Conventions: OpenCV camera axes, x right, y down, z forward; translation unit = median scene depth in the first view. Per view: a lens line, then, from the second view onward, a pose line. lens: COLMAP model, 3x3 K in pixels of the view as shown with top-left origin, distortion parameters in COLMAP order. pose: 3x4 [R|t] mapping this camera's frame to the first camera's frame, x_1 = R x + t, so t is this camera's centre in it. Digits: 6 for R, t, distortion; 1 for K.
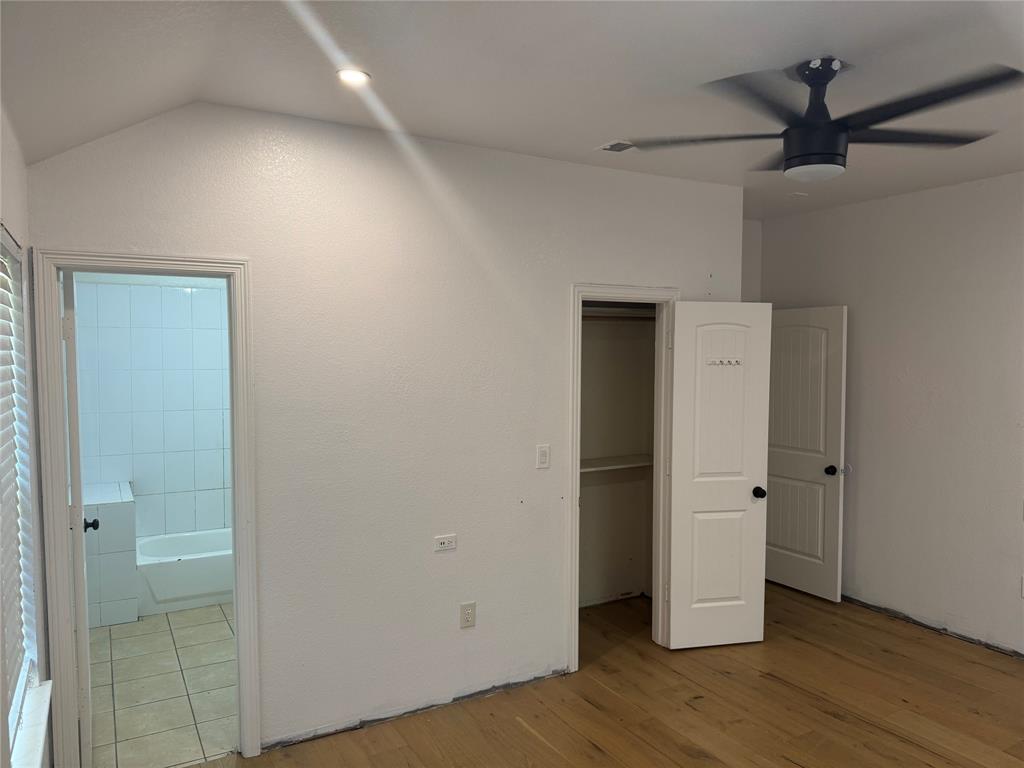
lens RADIAL K [[722.2, 0, 514.7], [0, 722.2, 387.3], [0, 0, 1]] dist [0.054855, -0.069075]
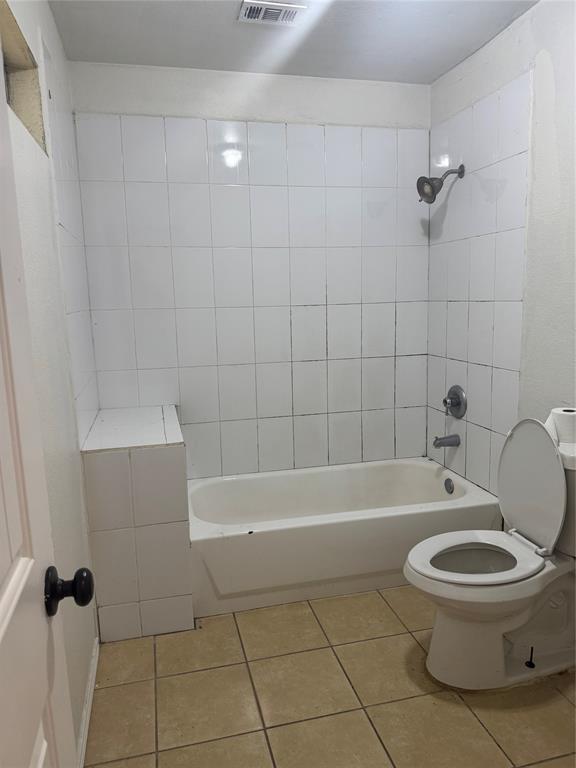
lens RADIAL K [[541.7, 0, 277.5], [0, 541.7, 380.1], [0, 0, 1]] dist [0.054855, -0.069075]
pose [[0.957566, 0.015902, -0.287774, -0.364746], [0.014765, 0.994459, 0.104084, 0.067784], [0.287835, -0.103916, 0.952026, 0.687368]]
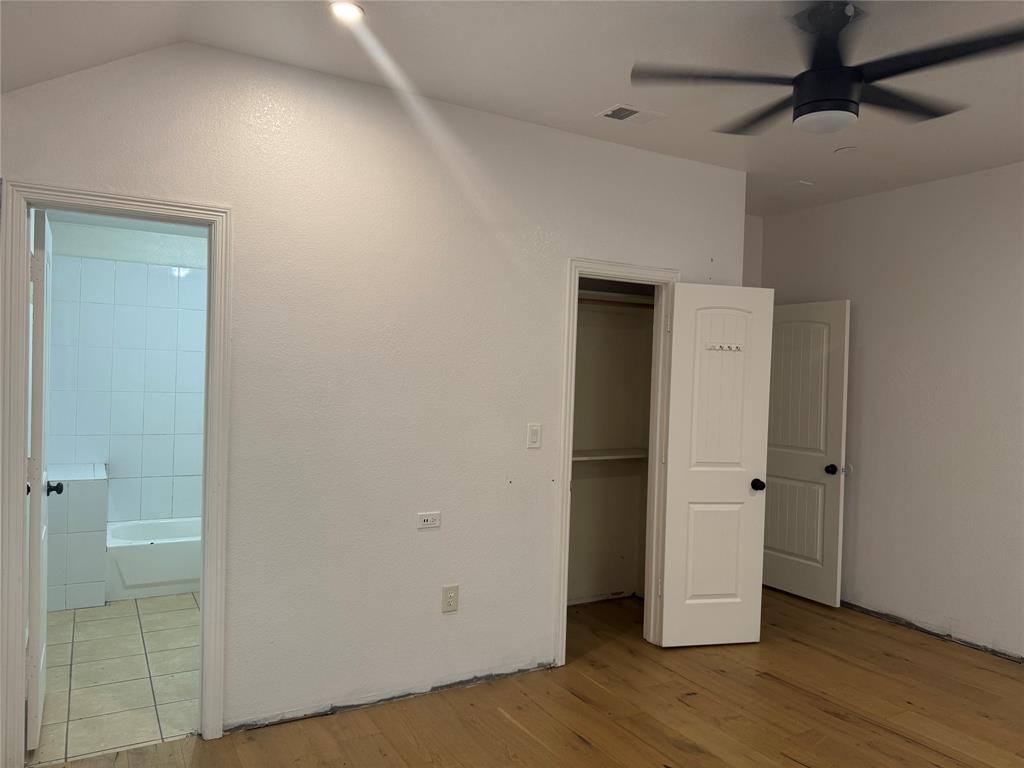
lens RADIAL K [[722.2, 0, 513.5], [0, 722.2, 383.8], [0, 0, 1]] dist [0.054855, -0.069075]
pose [[0.999572, 0.028779, 0.005290, 0.004521], [-0.028550, 0.998824, -0.039188, 0.061127], [-0.006412, 0.039020, 0.999218, 0.038137]]
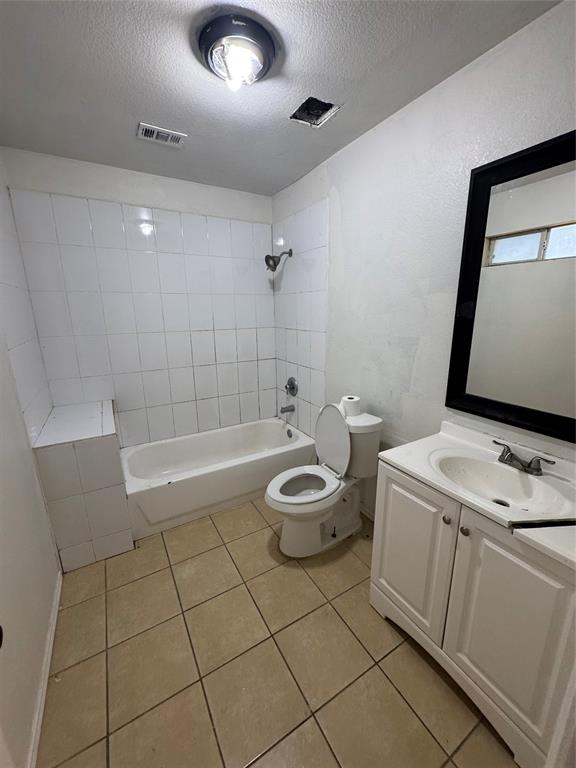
lens RADIAL K [[308.0, 0, 285.6], [0, 308.0, 382.0], [0, 0, 1]] dist [-0.005514, 0.003362]
pose [[0.999868, -0.015970, 0.002873, -0.361978], [0.015188, 0.983400, 0.180812, 0.035672], [-0.005712, -0.180744, 0.983514, 0.737492]]
